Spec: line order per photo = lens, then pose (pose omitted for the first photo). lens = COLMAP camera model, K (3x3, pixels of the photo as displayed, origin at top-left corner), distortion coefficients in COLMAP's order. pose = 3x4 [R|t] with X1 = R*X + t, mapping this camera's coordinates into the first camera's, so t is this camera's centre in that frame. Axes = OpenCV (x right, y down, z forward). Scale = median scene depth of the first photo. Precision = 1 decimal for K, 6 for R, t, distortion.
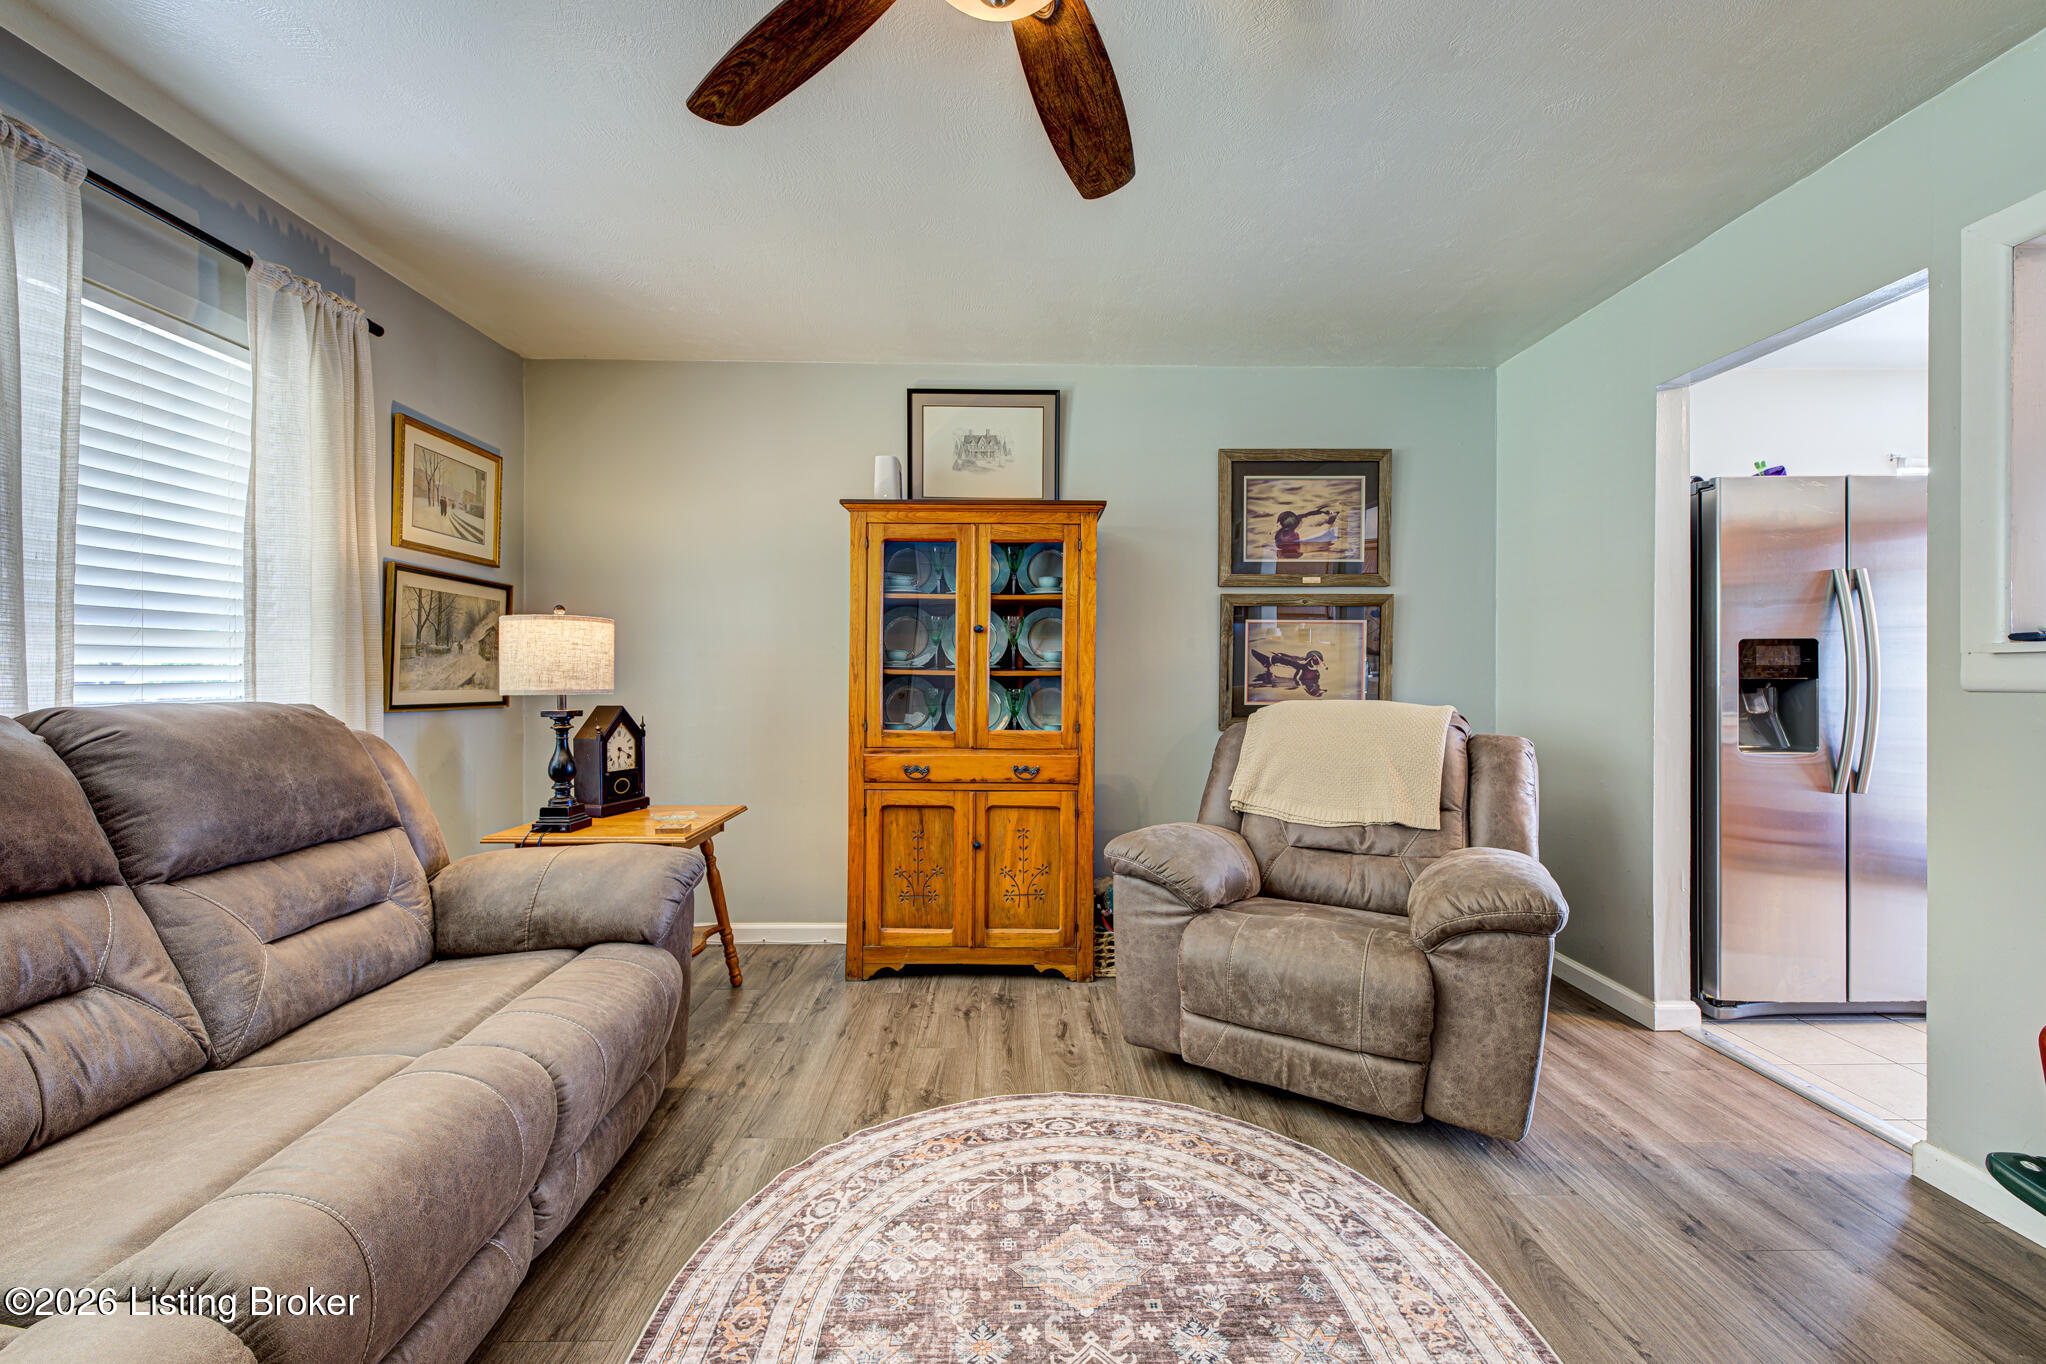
lens RADIAL K [[834.7, 0, 1020.9], [0, 834.7, 680.1], [0, 0, 1]] dist [0.004361, -0.000610]
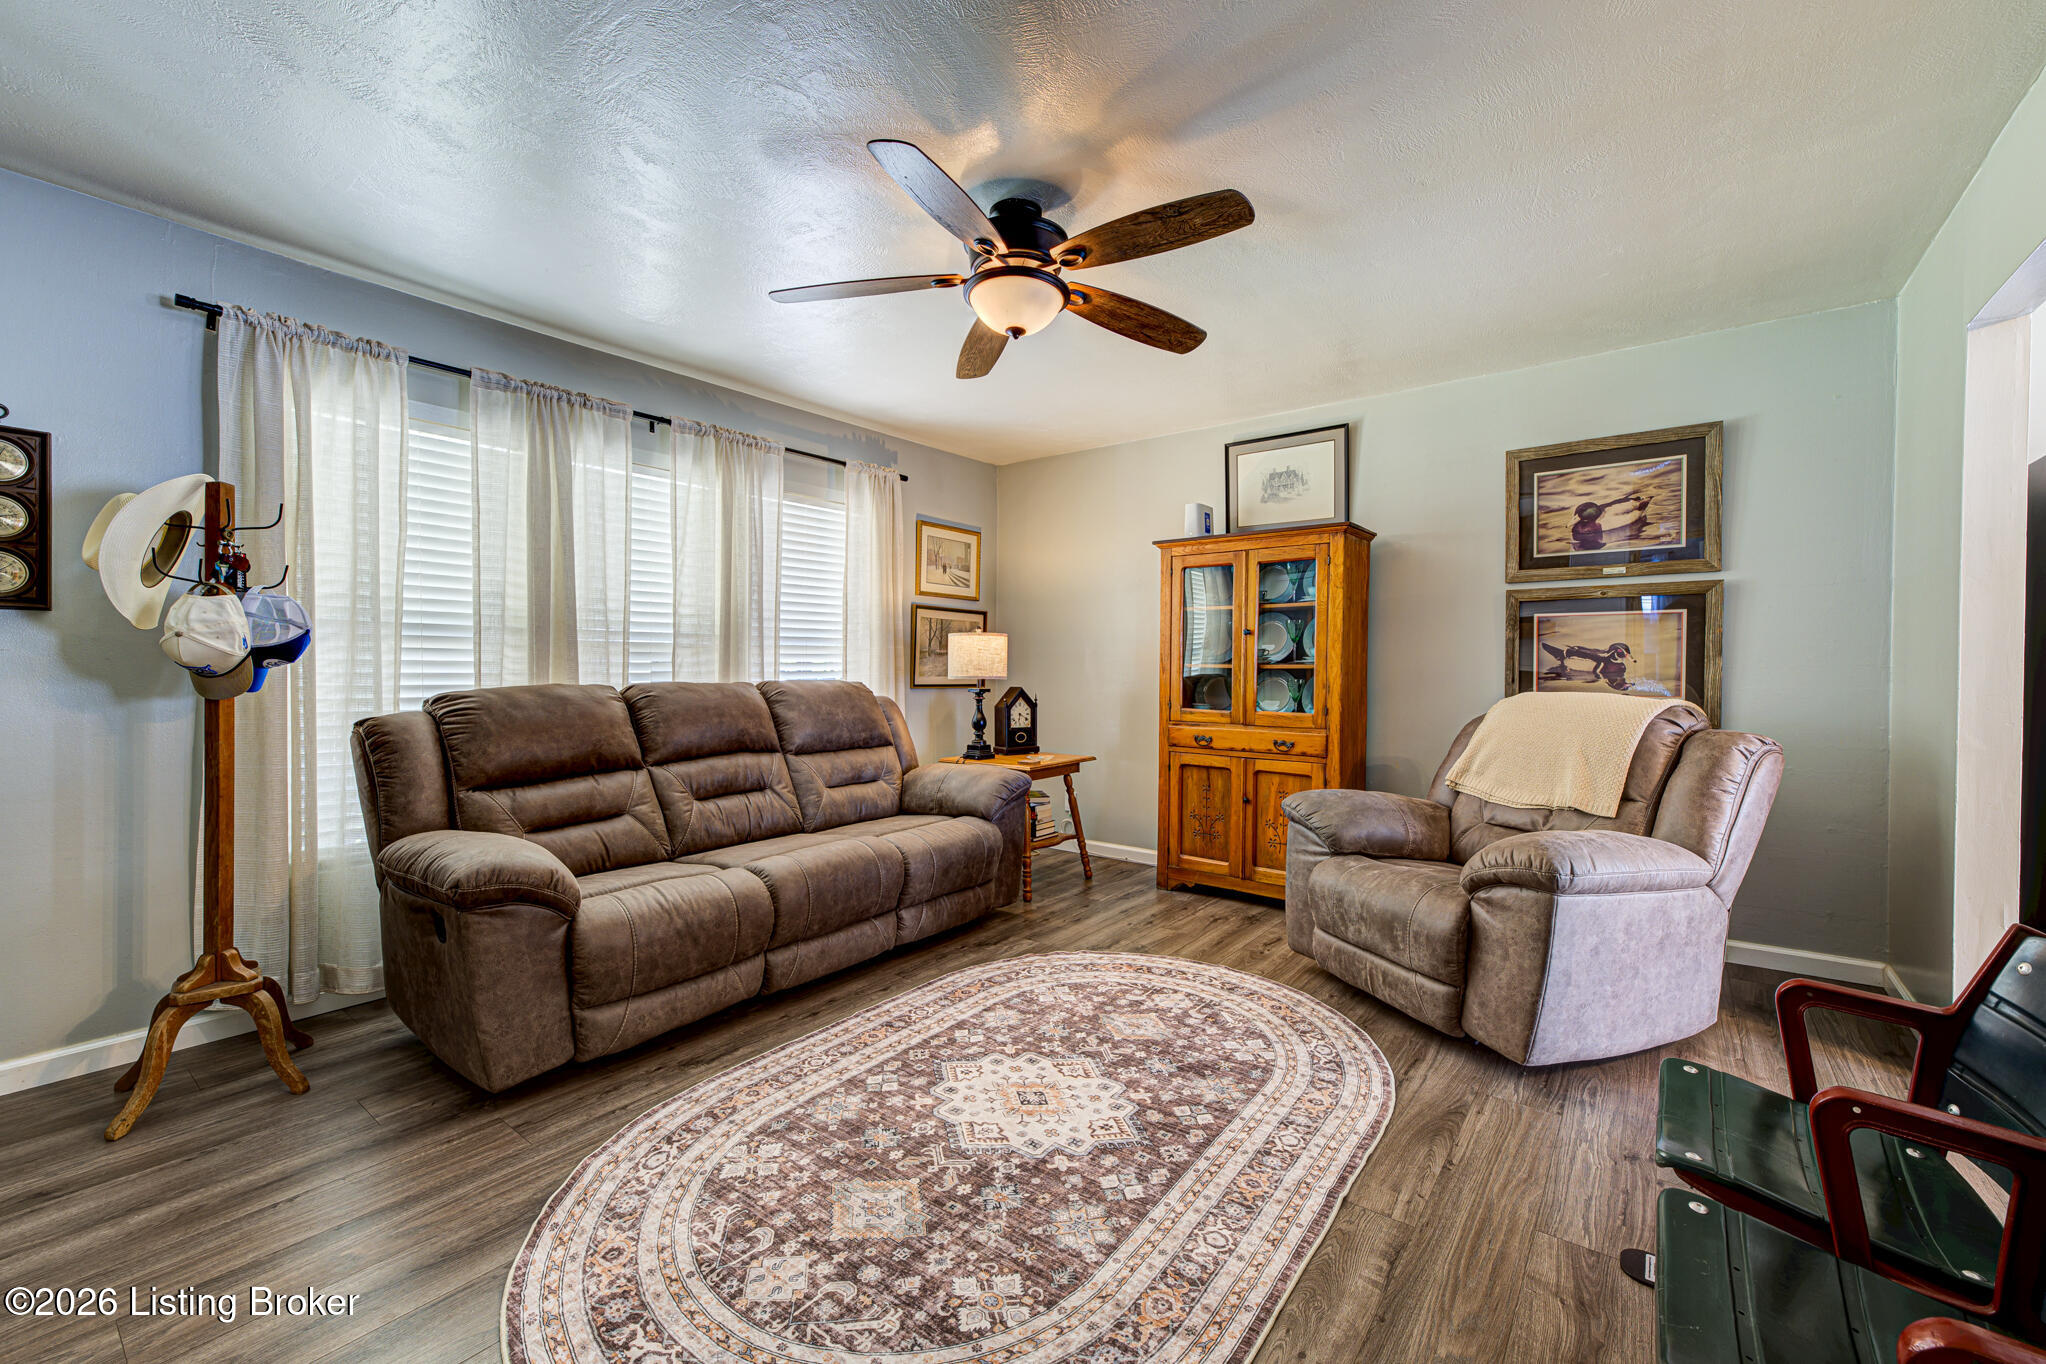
lens RADIAL K [[834.7, 0, 1020.2], [0, 834.7, 680.8], [0, 0, 1]] dist [0.004361, -0.000610]
pose [[0.780137, 0.010663, -0.625518, 0.549005], [-0.005461, 0.999933, 0.010235, 0.003067], [0.625585, -0.004568, 0.780143, -0.254737]]
